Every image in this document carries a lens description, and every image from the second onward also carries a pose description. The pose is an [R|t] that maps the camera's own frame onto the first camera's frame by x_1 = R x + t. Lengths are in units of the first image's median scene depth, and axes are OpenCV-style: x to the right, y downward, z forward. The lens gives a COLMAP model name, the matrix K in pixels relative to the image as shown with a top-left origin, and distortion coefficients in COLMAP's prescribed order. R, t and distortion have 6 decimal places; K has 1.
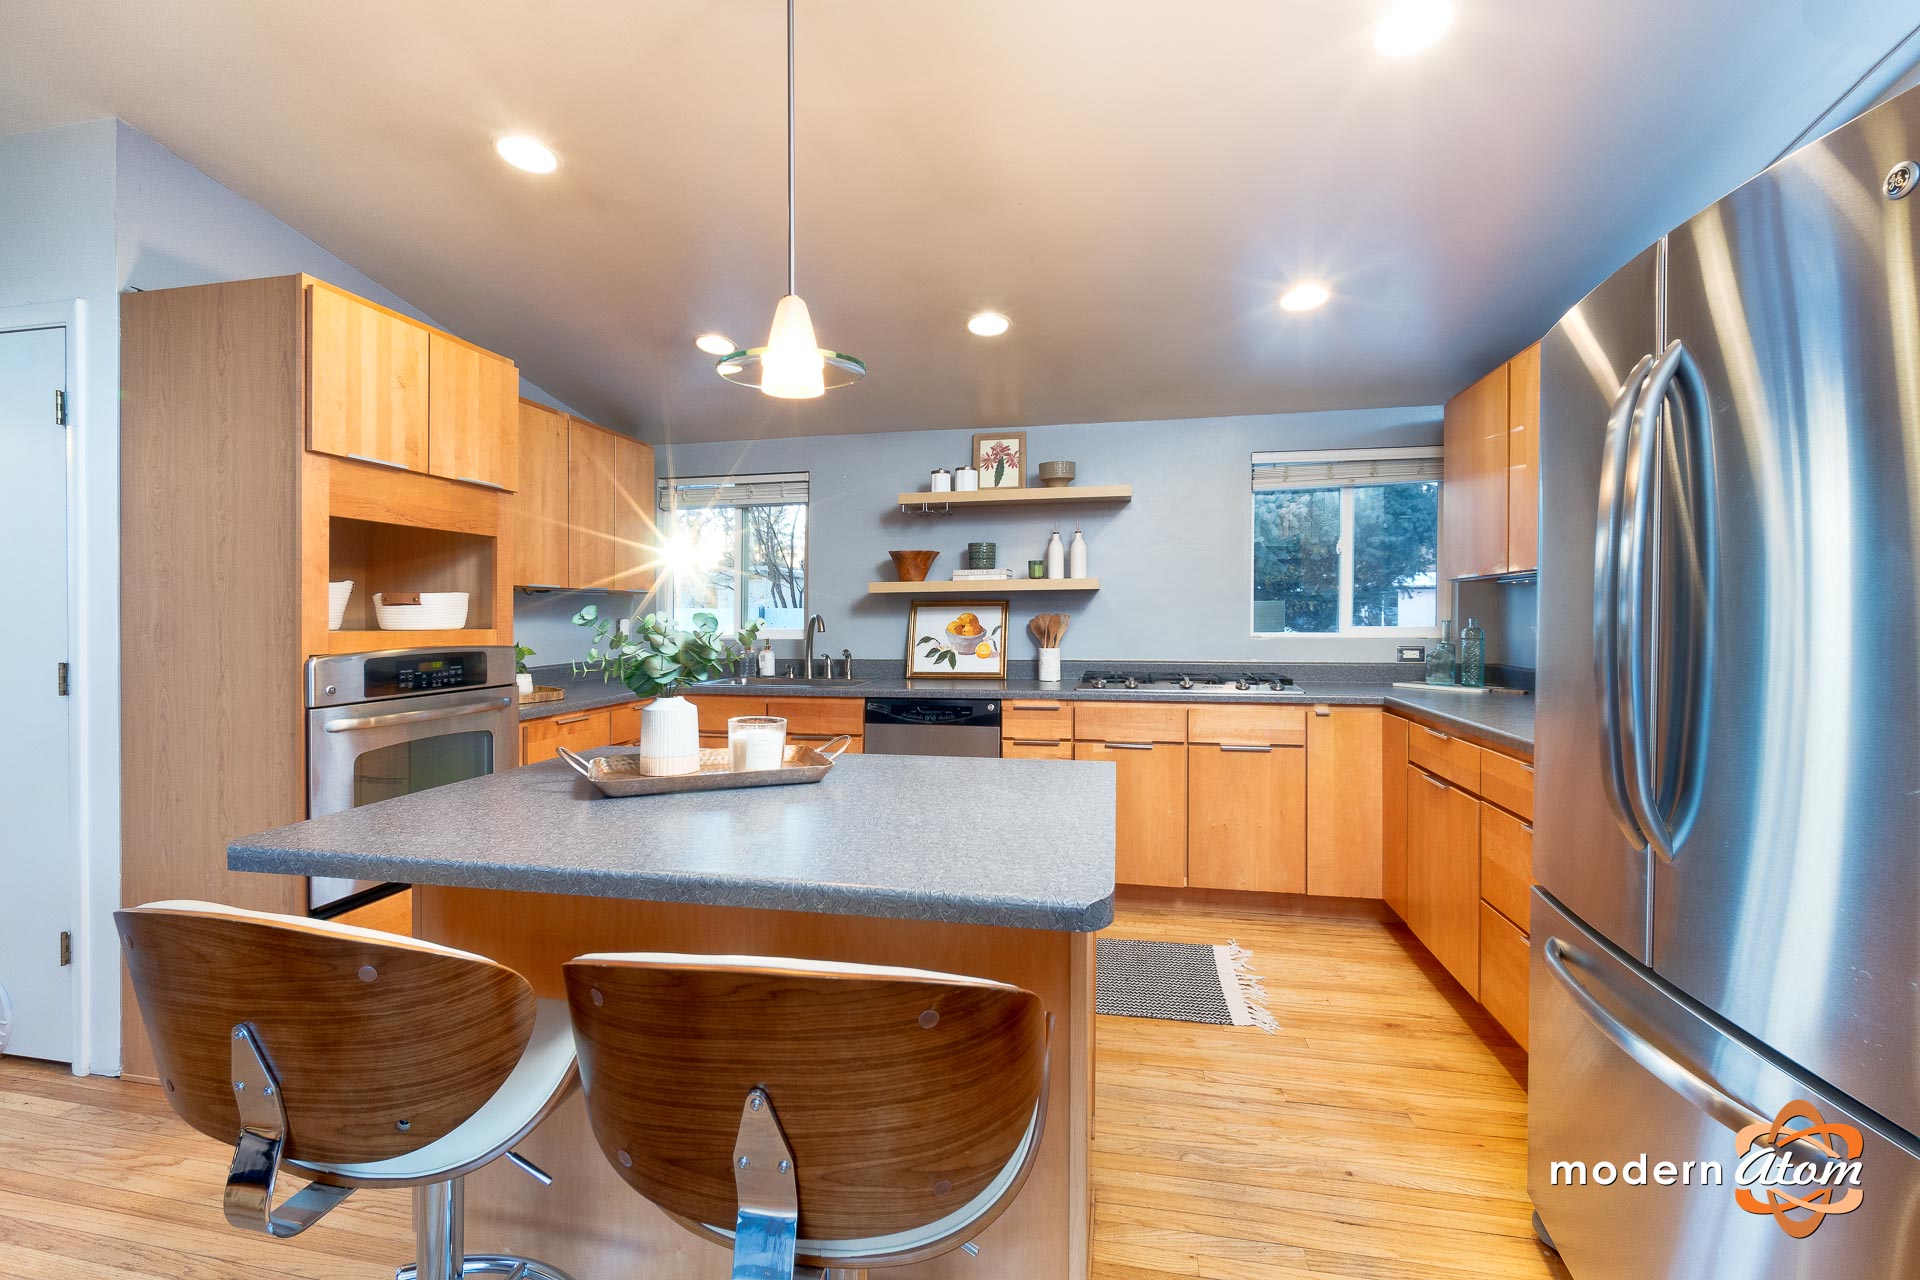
lens RADIAL K [[853.8, 0, 954.7], [0, 853.8, 605.4], [0, 0, 1]] dist [-0.001525, -0.000081]
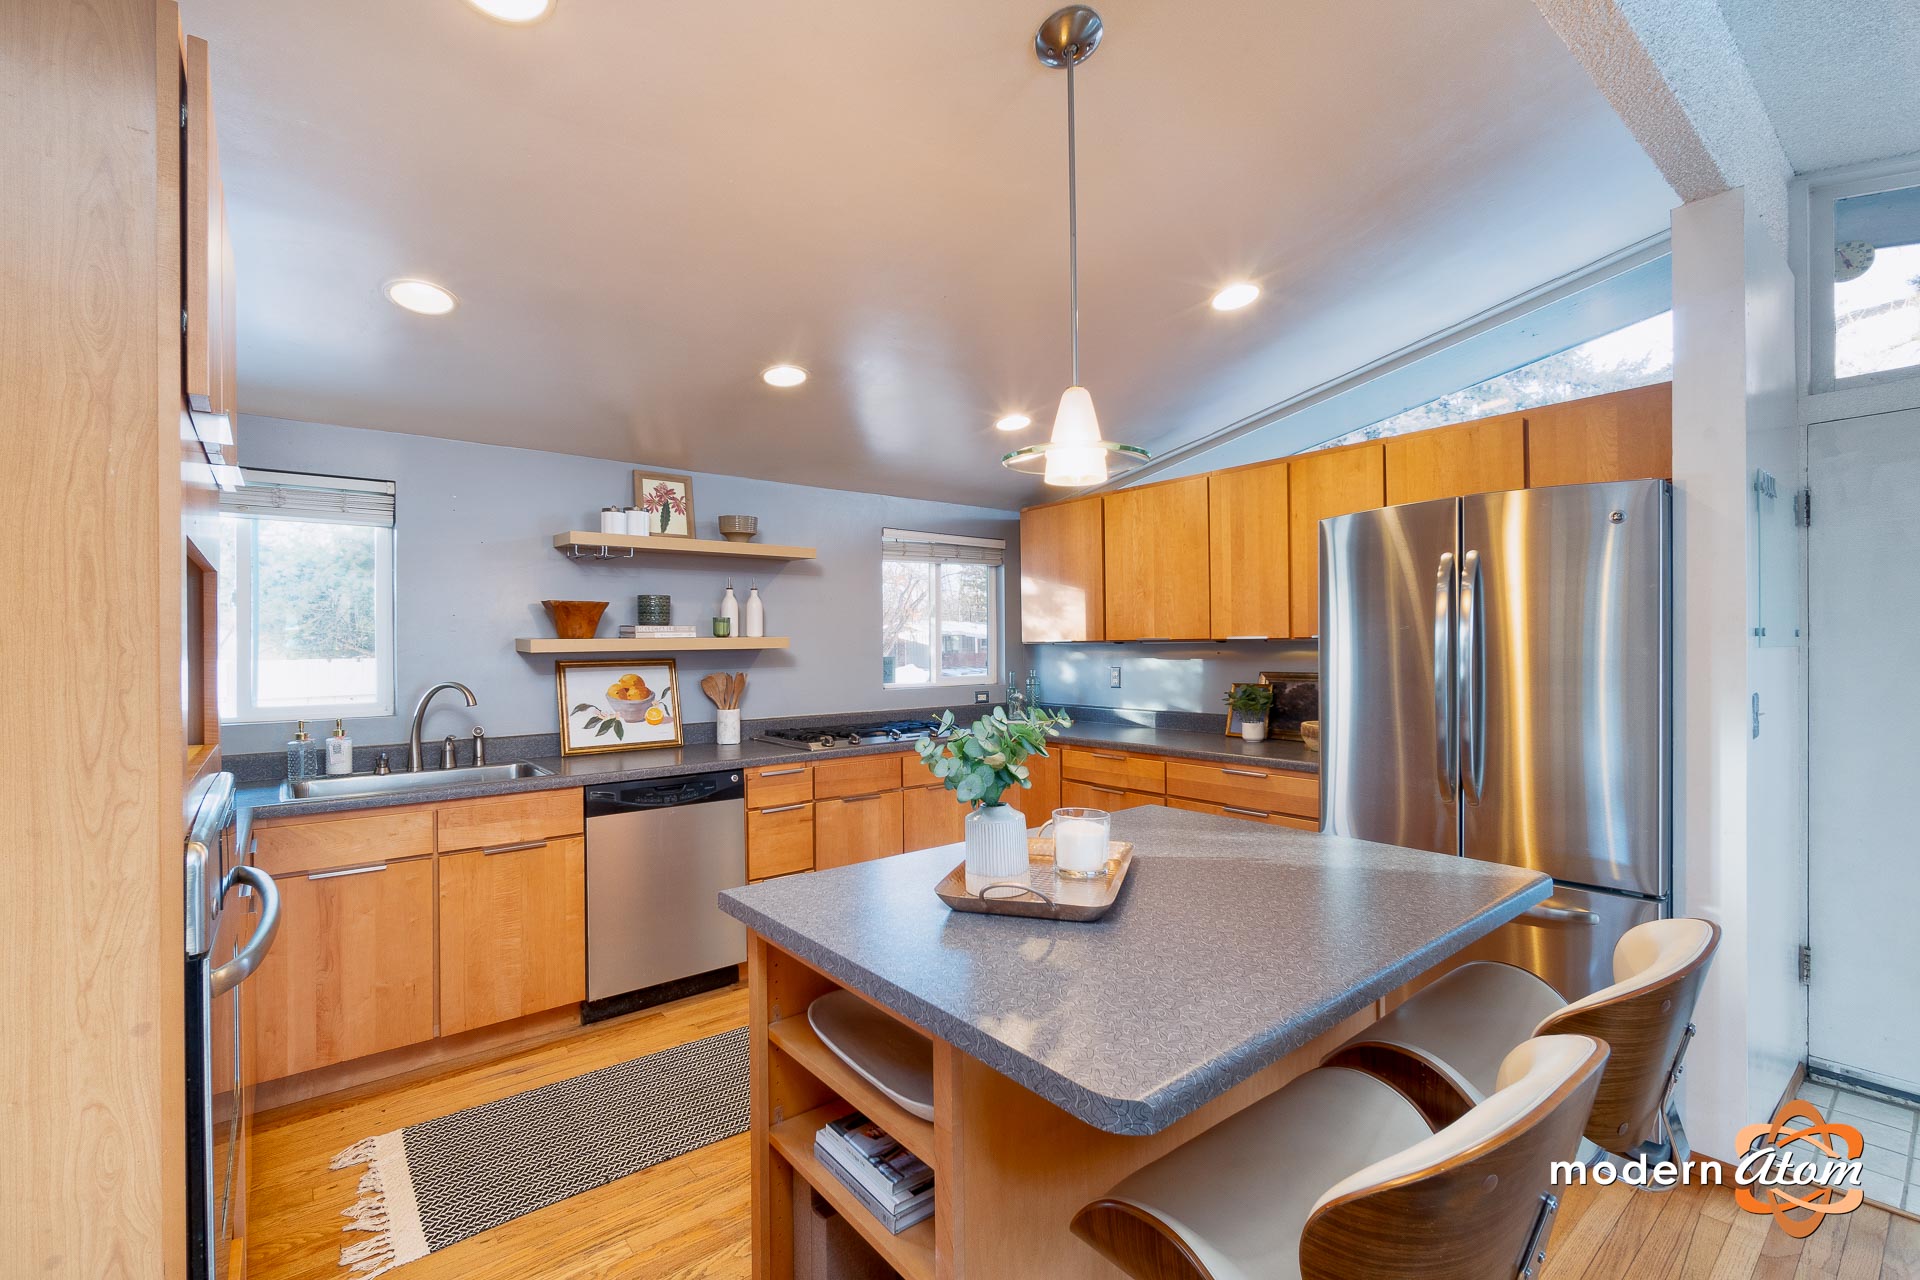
lens RADIAL K [[828.6, 0, 948.9], [0, 828.6, 636.8], [0, 0, 1]] dist [-0.001684, -0.000170]
pose [[0.645511, 0.006150, 0.763726, -0.427319], [-0.002209, 0.999978, -0.006186, -0.024983], [-0.763748, 0.002306, 0.645511, 0.208933]]
